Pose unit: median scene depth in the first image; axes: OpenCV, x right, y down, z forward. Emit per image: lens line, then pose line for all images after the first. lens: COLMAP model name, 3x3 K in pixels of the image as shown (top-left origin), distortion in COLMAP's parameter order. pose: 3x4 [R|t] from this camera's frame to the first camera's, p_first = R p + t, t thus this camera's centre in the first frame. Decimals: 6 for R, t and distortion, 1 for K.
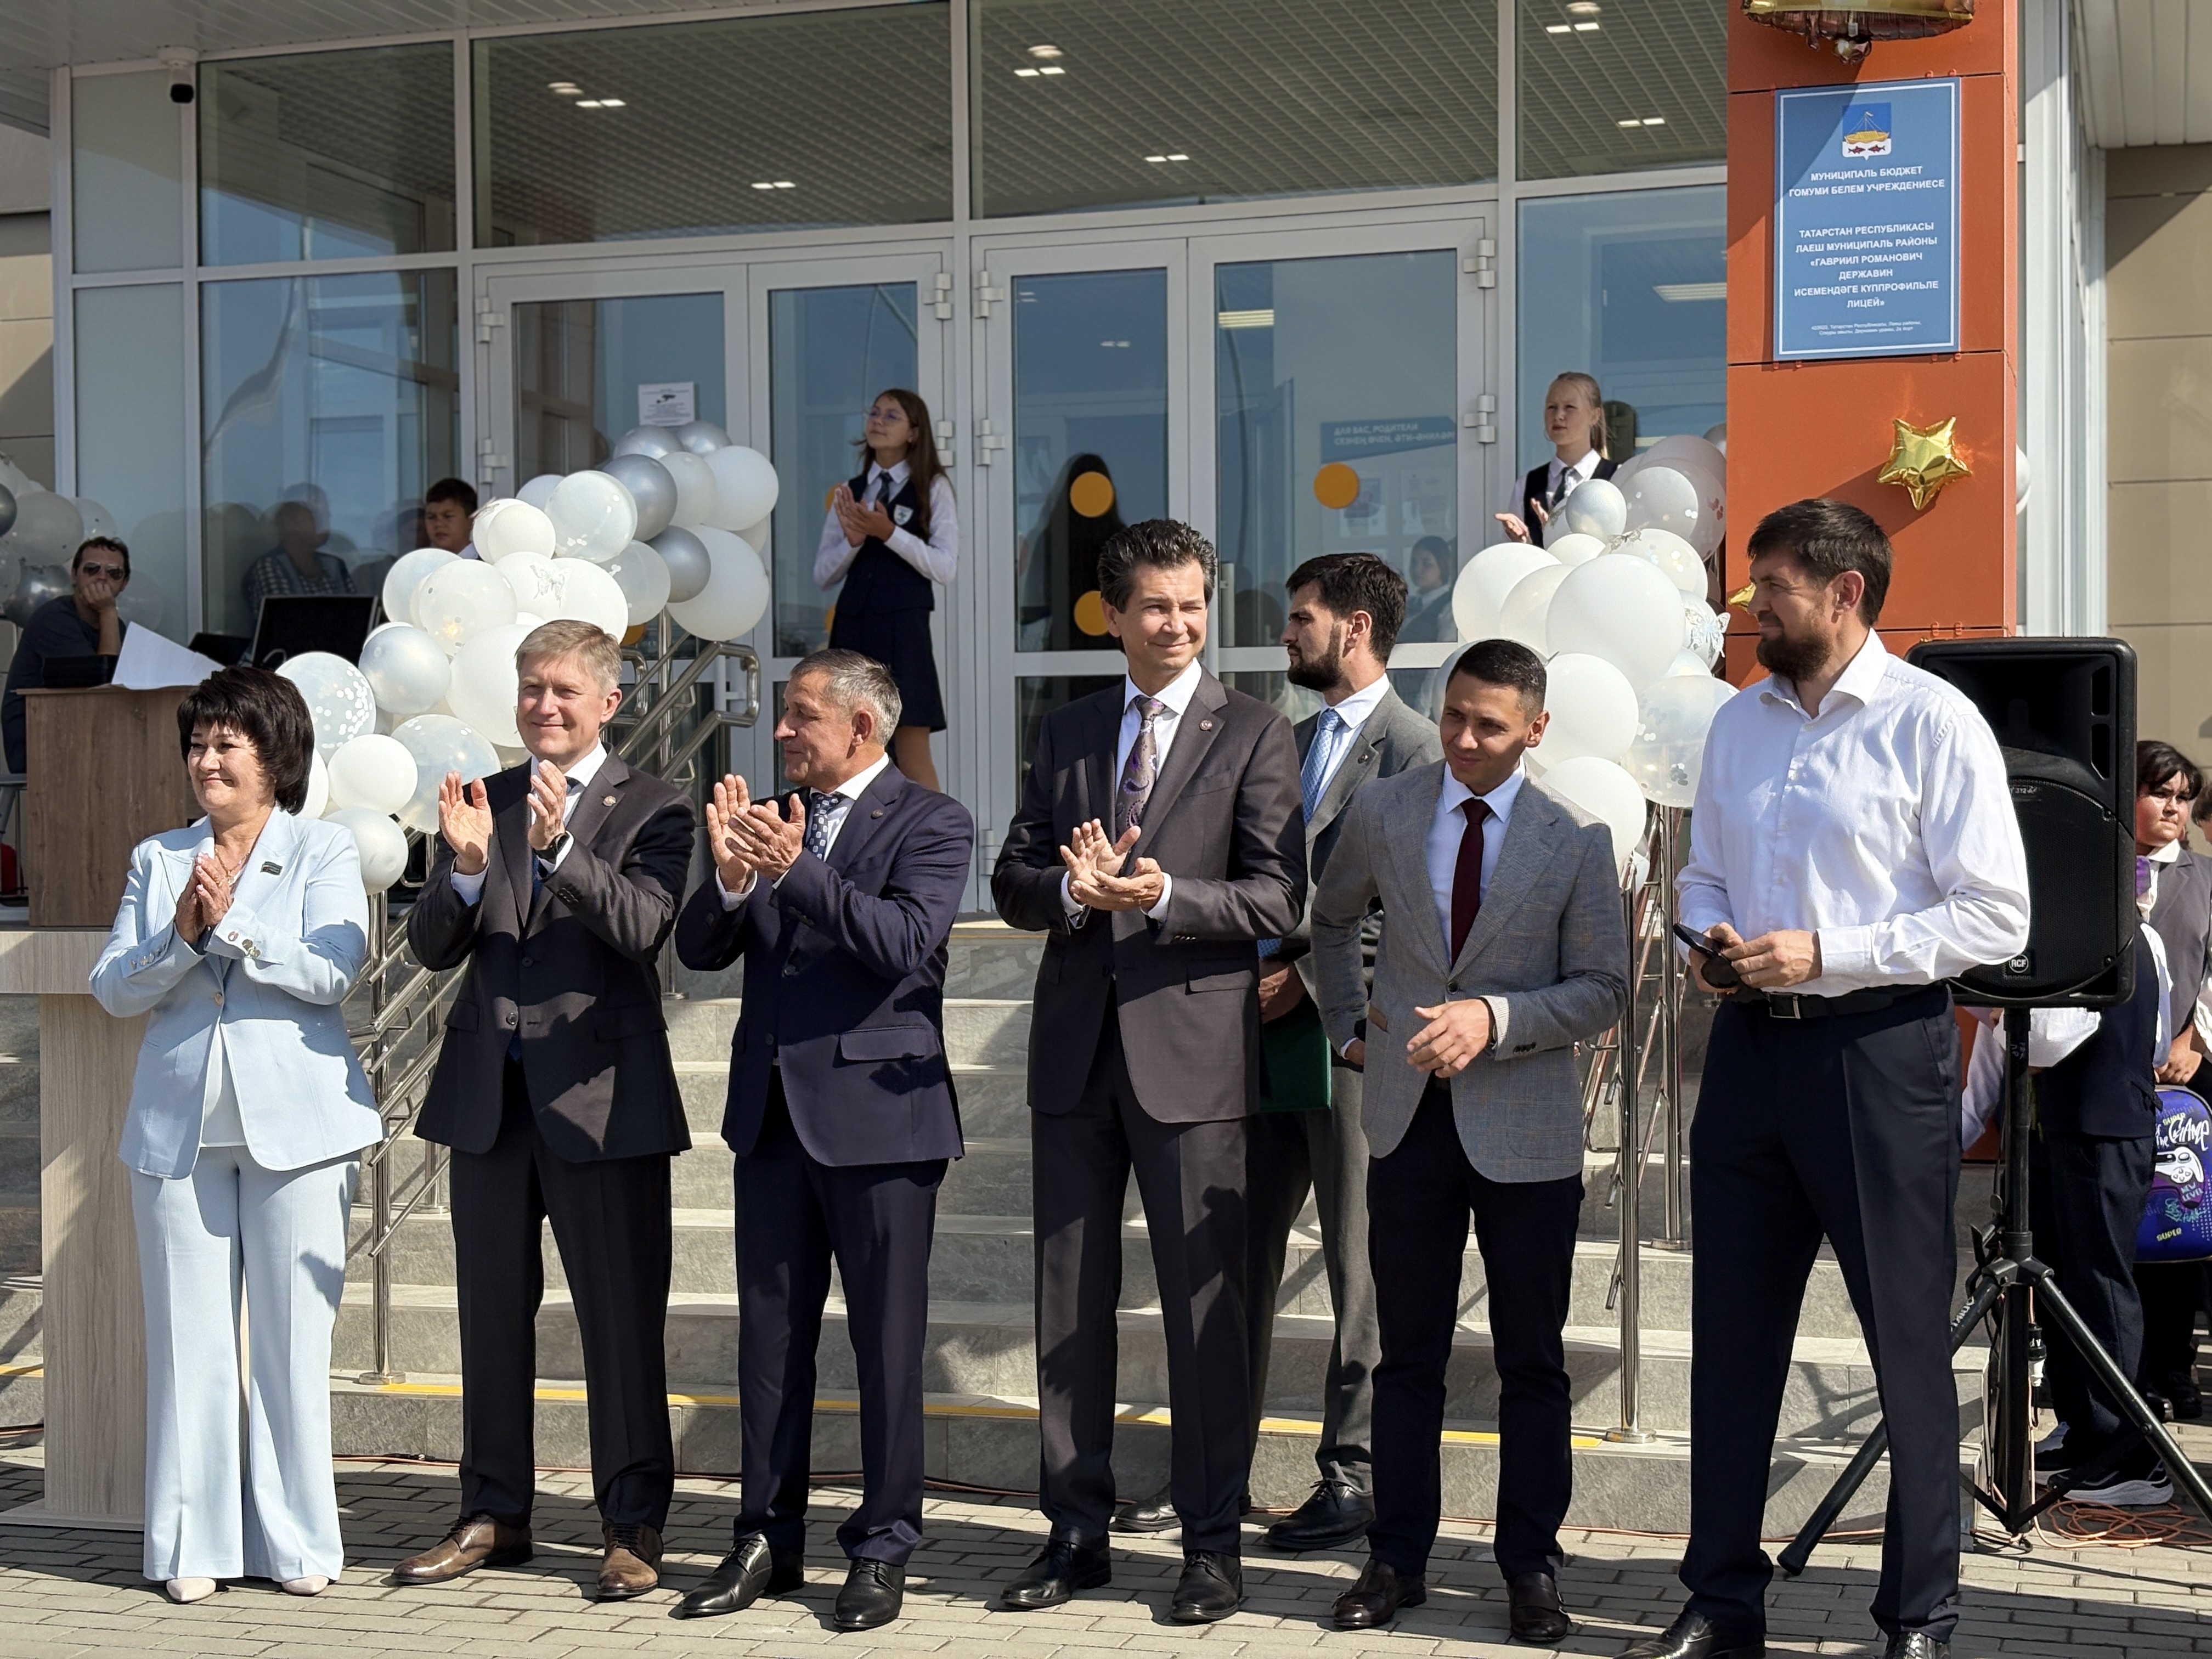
lens RADIAL K [[3394.0, 0, 1106.0], [0, 3394.0, 829.5], [0, 0, 1]] dist [-0.022601, -0.075254]
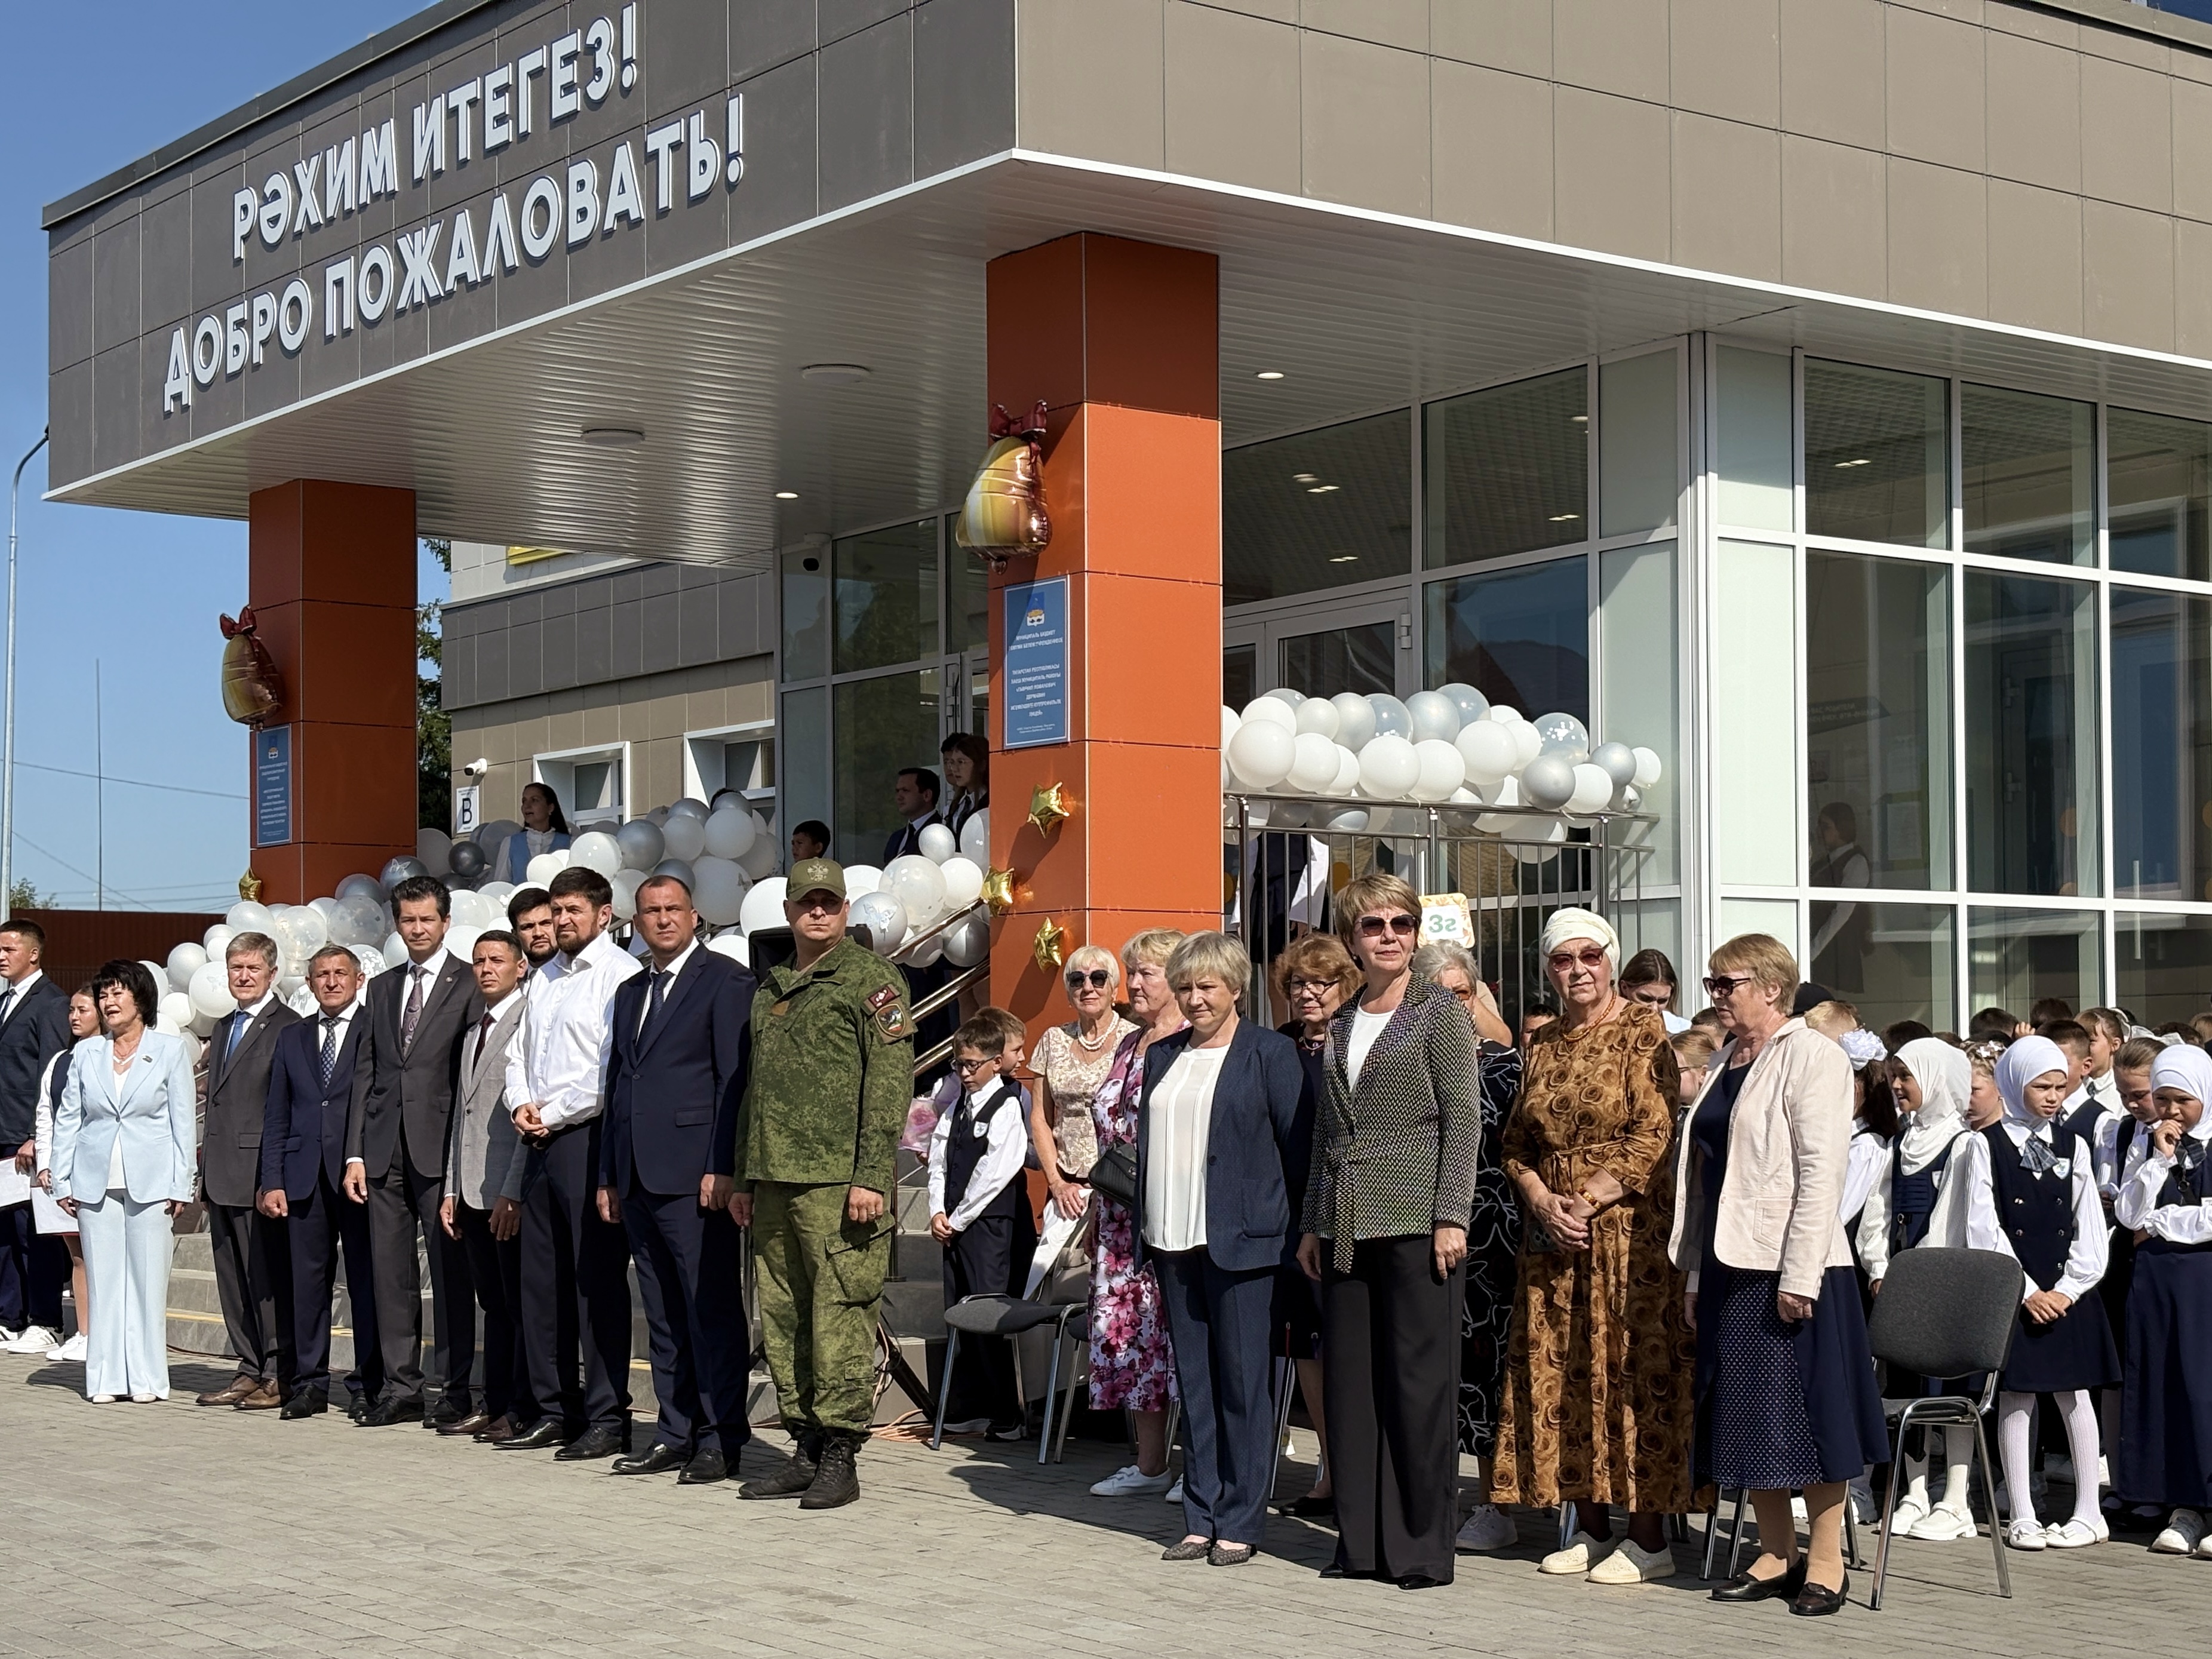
lens RADIAL K [[3394.0, 0, 1106.0], [0, 3394.0, 829.5], [0, 0, 1]] dist [-0.022601, -0.075254]
pose [[0.842258, -0.037766, -0.537750, 1.265113], [0.000358, 0.997582, -0.069499, 0.018076], [0.539075, 0.058344, 0.840235, -0.410423]]
